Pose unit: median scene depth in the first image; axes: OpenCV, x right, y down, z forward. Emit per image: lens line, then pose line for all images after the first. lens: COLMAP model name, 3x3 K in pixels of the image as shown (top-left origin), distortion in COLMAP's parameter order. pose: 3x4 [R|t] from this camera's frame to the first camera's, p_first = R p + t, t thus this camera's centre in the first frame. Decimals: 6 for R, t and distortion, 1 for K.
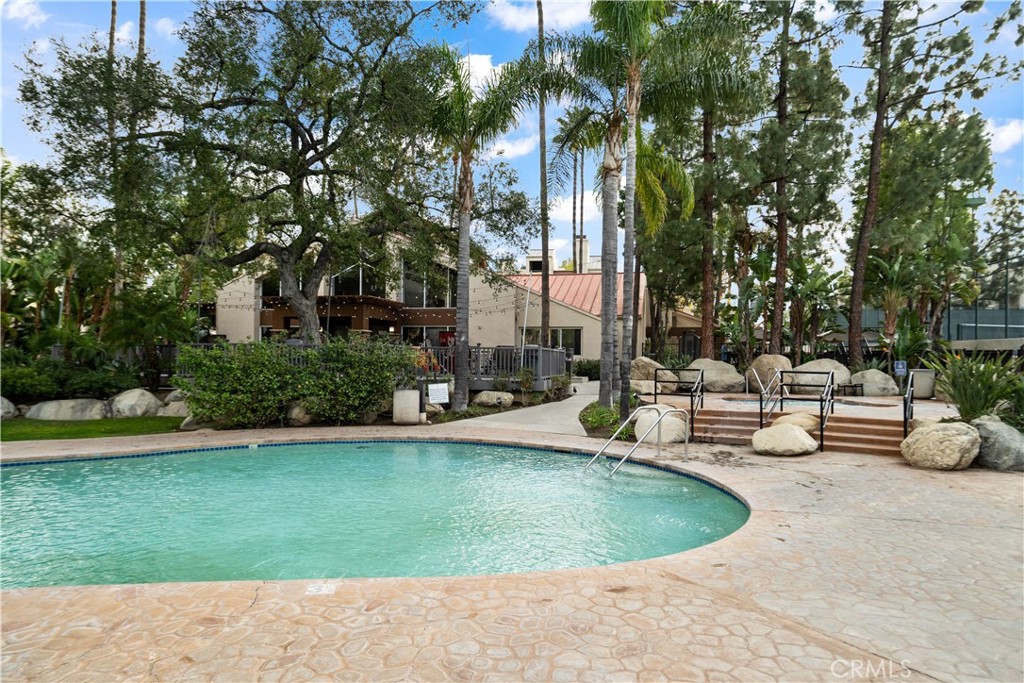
lens RADIAL K [[634.8, 0, 512.0], [0, 634.8, 341.5], [0, 0, 1]] dist [0.004853, 0.001059]
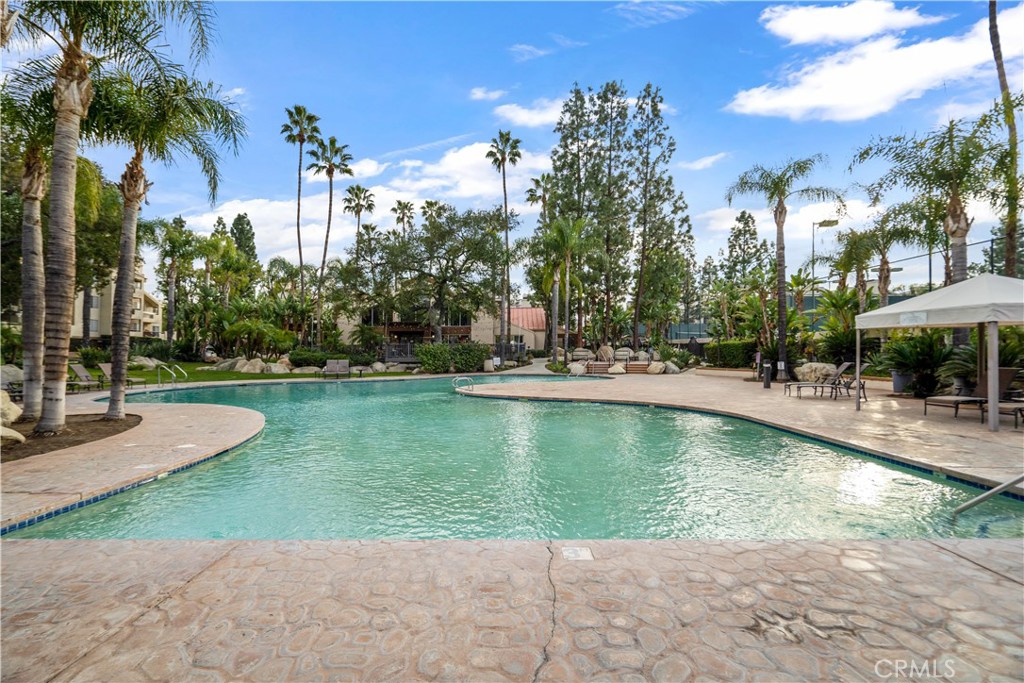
lens RADIAL K [[483.8, 0, 512.0], [0, 483.8, 341.5], [0, 0, 1]] dist [-0.043084, 0.000080]
pose [[0.971077, -0.009205, 0.238591, -0.397908], [0.008479, 0.999956, 0.004070, -0.007407], [-0.238618, -0.001929, 0.971112, -0.749736]]
